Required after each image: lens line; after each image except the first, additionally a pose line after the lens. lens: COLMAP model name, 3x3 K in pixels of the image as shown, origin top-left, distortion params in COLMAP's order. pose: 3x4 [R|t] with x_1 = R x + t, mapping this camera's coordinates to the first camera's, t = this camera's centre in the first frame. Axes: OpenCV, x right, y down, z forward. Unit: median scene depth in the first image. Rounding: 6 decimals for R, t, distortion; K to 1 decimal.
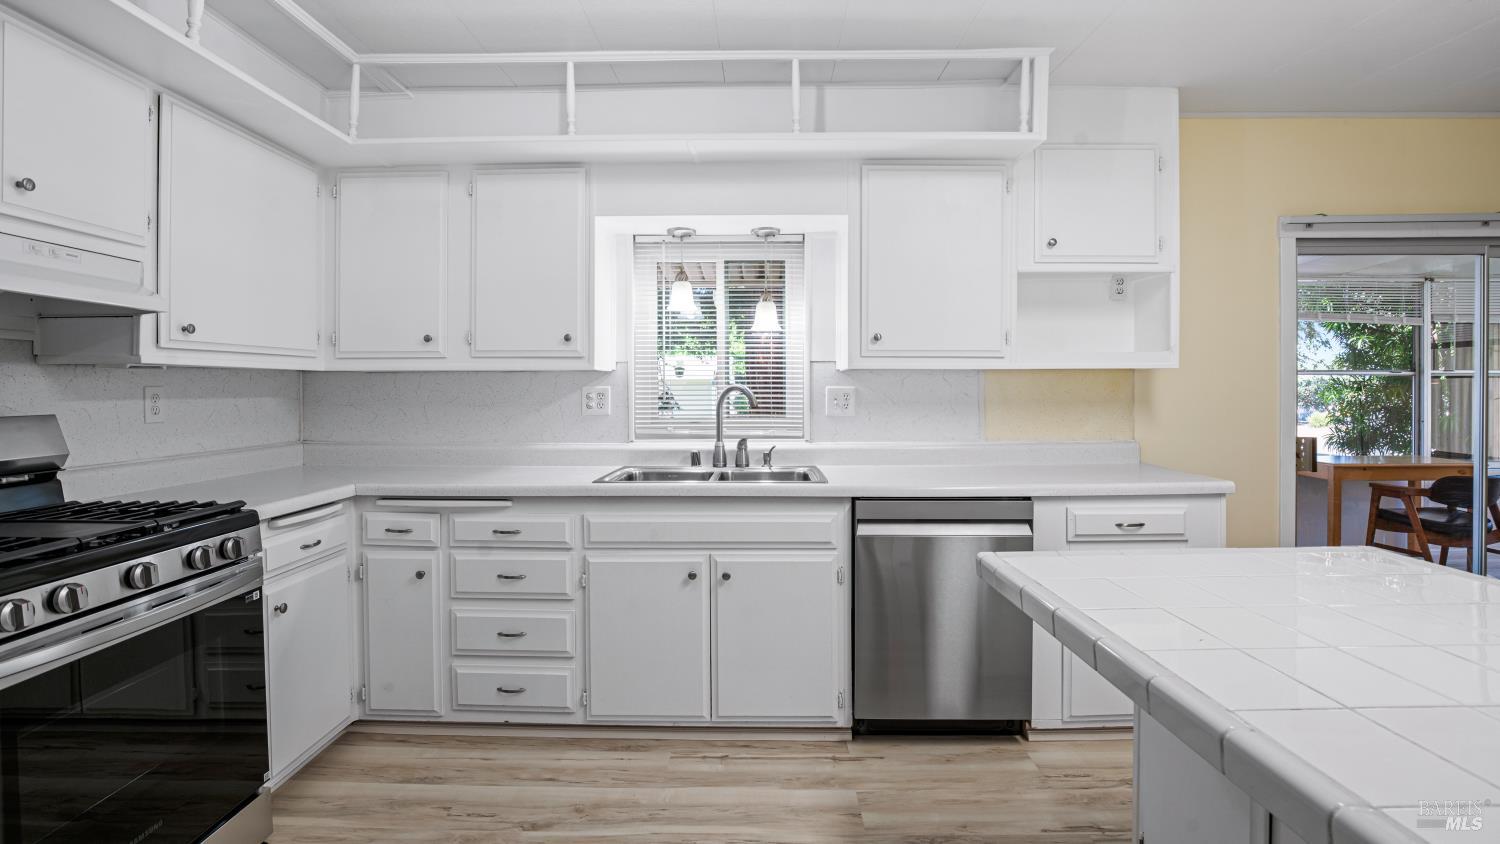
lens RADIAL K [[688.1, 0, 747.7], [0, 688.1, 398.0], [0, 0, 1]] dist [-0.020479, -0.000272]
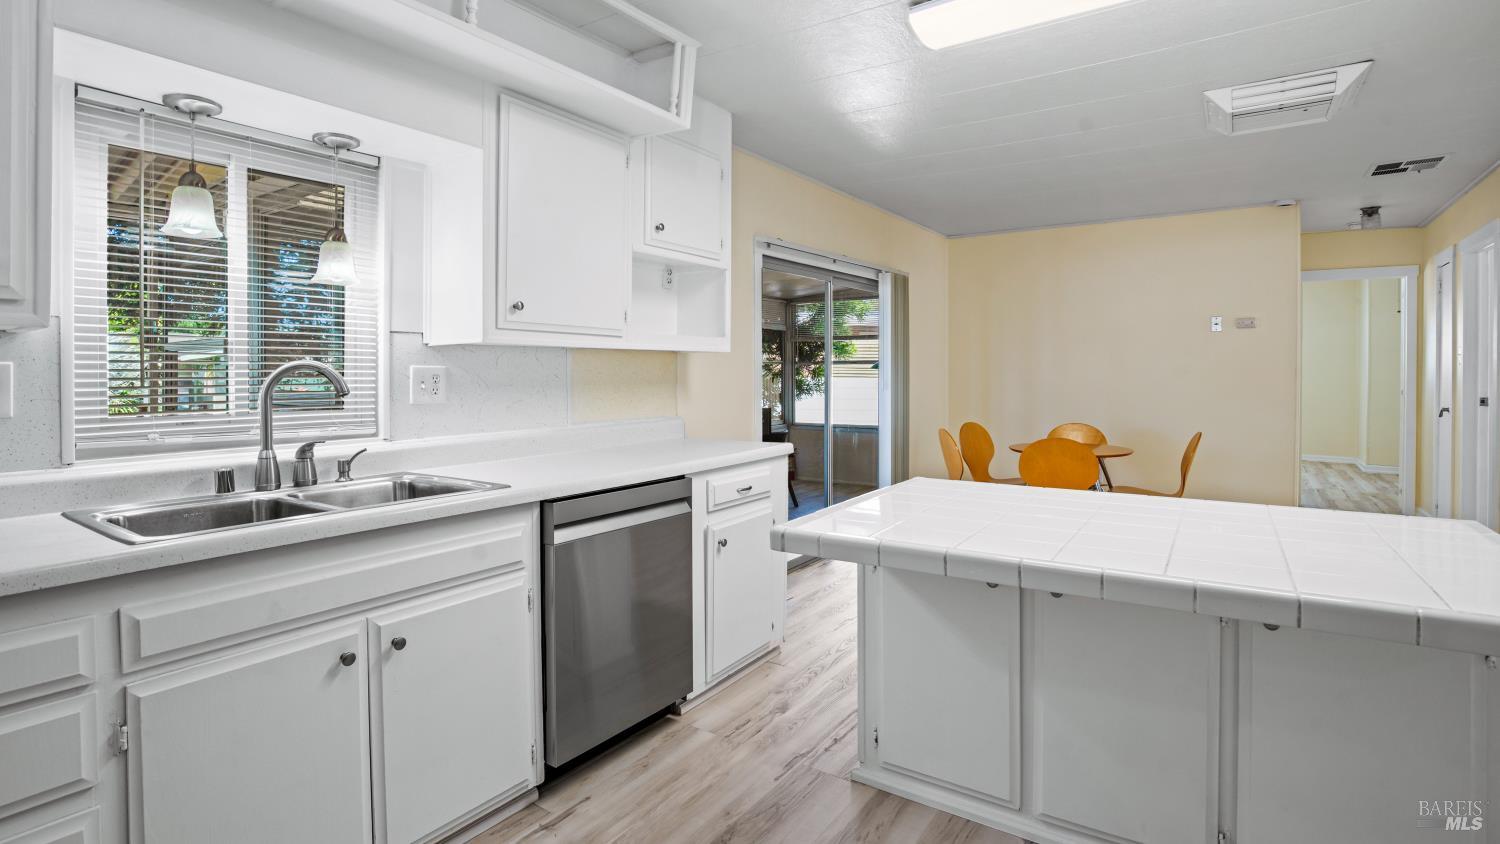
lens RADIAL K [[710.2, 0, 745.7], [0, 710.2, 381.5], [0, 0, 1]] dist [-0.024281, 0.000709]
pose [[0.566296, -0.008782, 0.824155, -0.355432], [0.013593, 0.999907, 0.001315, 0.005273], [-0.824090, 0.010458, 0.566362, 0.286495]]
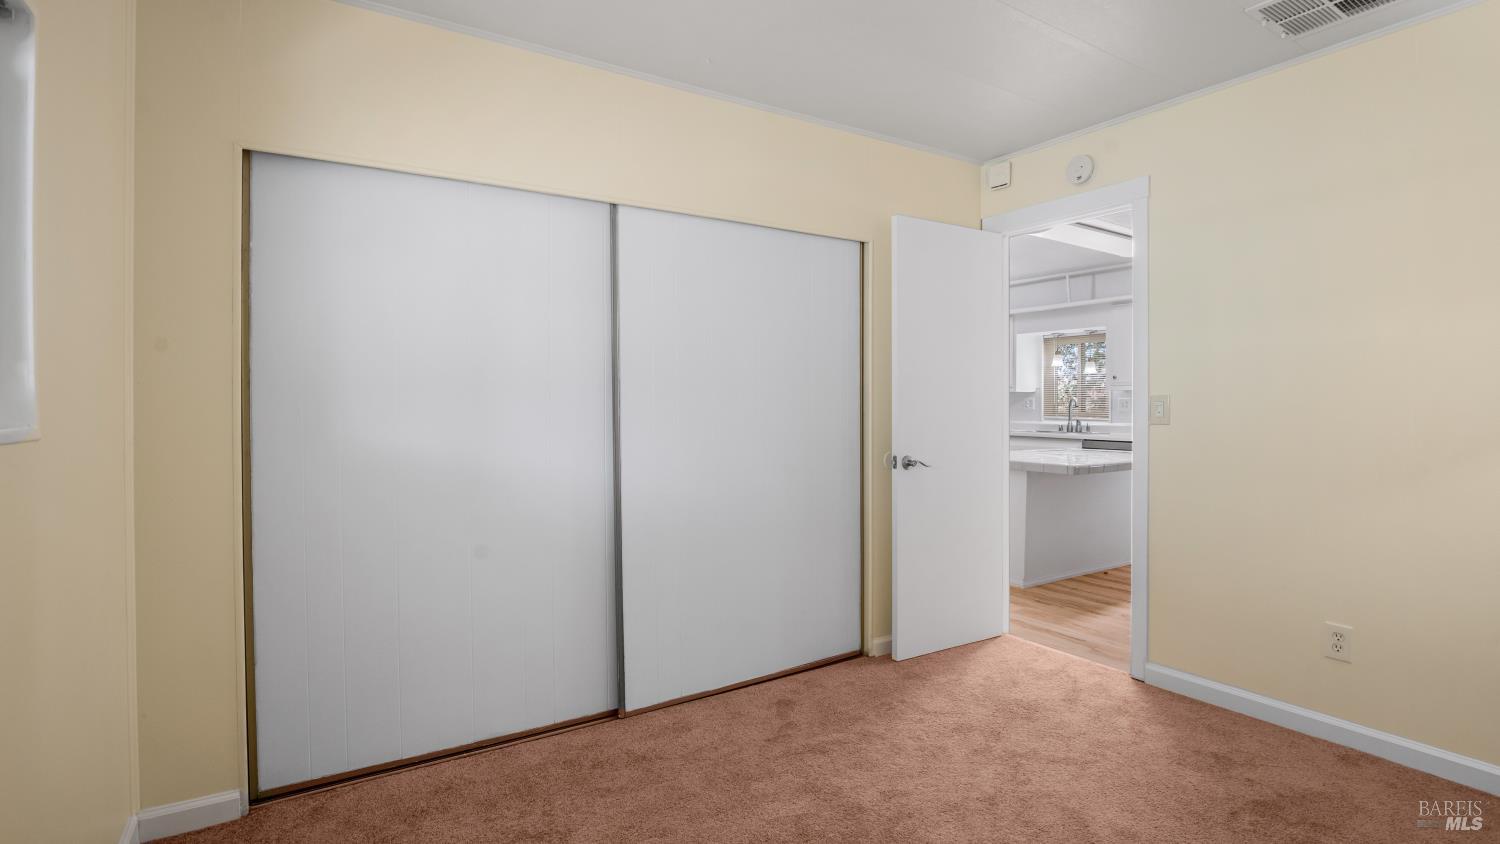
lens RADIAL K [[740.1, 0, 750.0], [0, 740.1, 422.0], [0, 0, 1]] dist [-0.000544, 0.000142]
pose [[0.541250, 0.031116, -0.840286, 1.636772], [-0.017279, 0.999516, 0.025882, 0.020332], [0.840684, 0.000510, 0.541526, -1.422185]]
